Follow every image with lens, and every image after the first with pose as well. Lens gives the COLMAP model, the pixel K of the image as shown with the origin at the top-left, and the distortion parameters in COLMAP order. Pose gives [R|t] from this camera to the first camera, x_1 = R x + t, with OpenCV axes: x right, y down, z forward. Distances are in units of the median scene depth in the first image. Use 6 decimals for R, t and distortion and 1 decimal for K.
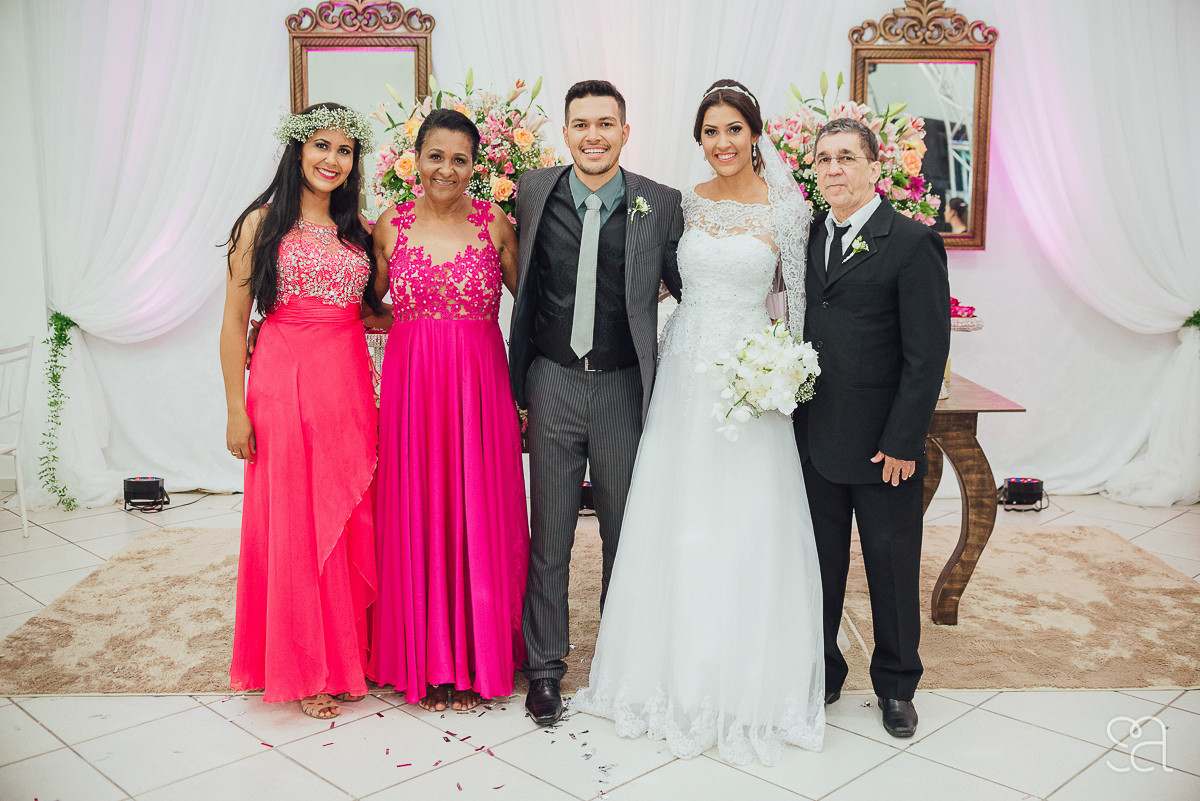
lens RADIAL K [[1215.9, 0, 600.0], [0, 1215.9, 400.5], [0, 0, 1]] dist [-0.094935, 0.130561]
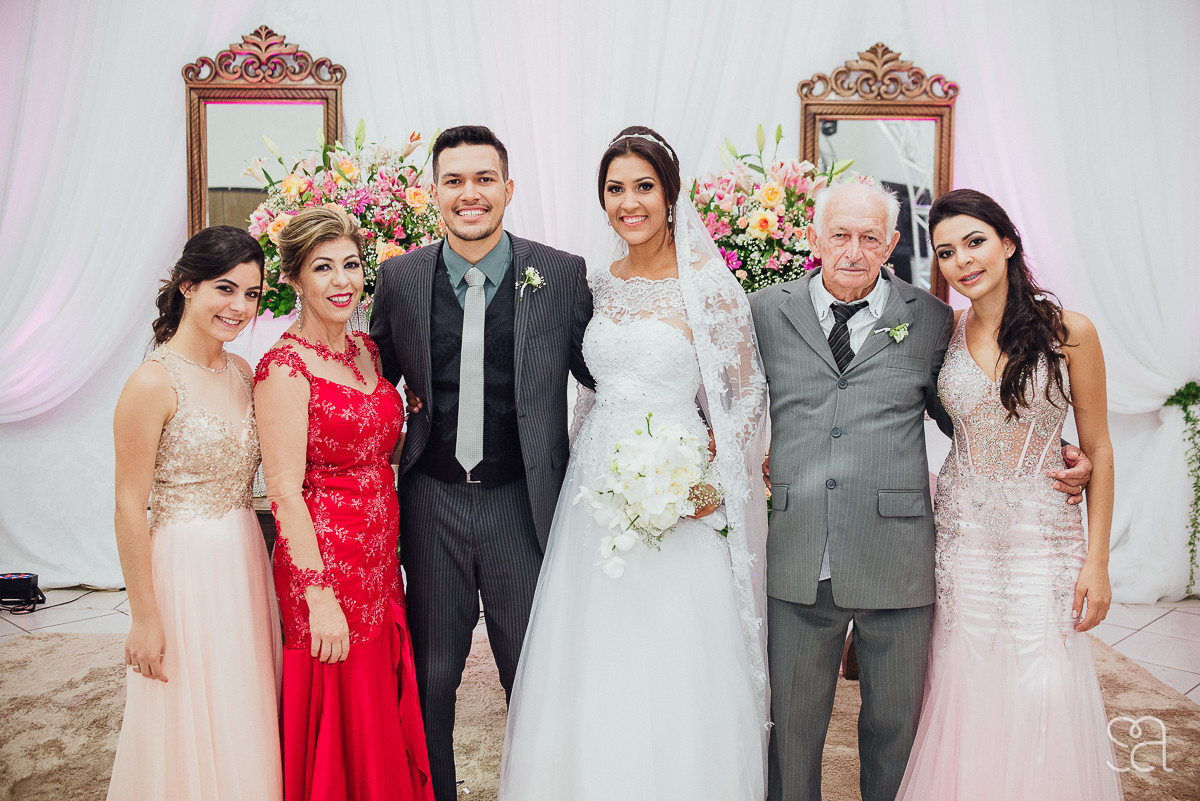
lens RADIAL K [[1215.9, 0, 600.0], [0, 1215.9, 400.5], [0, 0, 1]] dist [-0.094935, 0.130561]
pose [[0.999749, 0.001076, 0.022370, 0.035951], [0.000079, 0.998671, -0.051540, -0.019020], [-0.022396, 0.051529, 0.998420, 0.097036]]
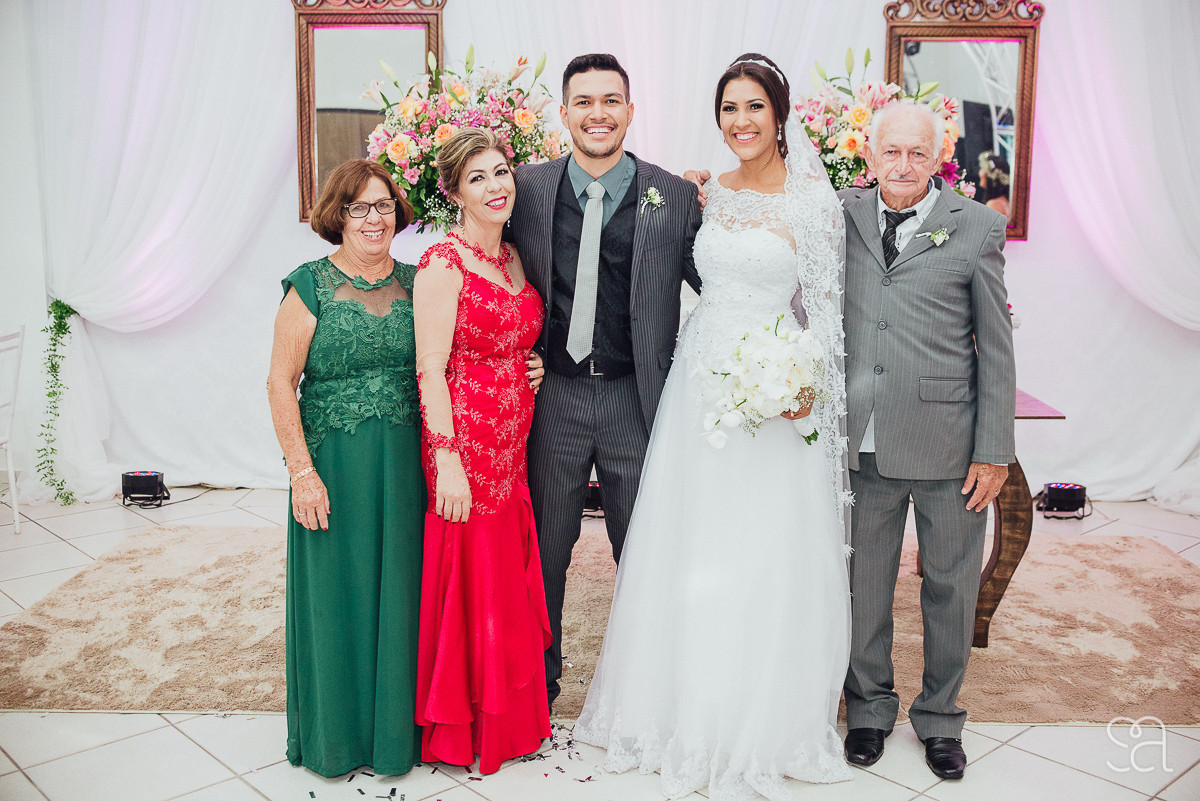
lens RADIAL K [[1215.9, 0, 600.0], [0, 1215.9, 400.5], [0, 0, 1]] dist [-0.094935, 0.130561]
pose [[0.999304, 0.010131, -0.035891, 0.022032], [-0.009692, 0.999876, 0.012390, -0.008847], [0.036012, -0.012034, 0.999279, 0.049369]]
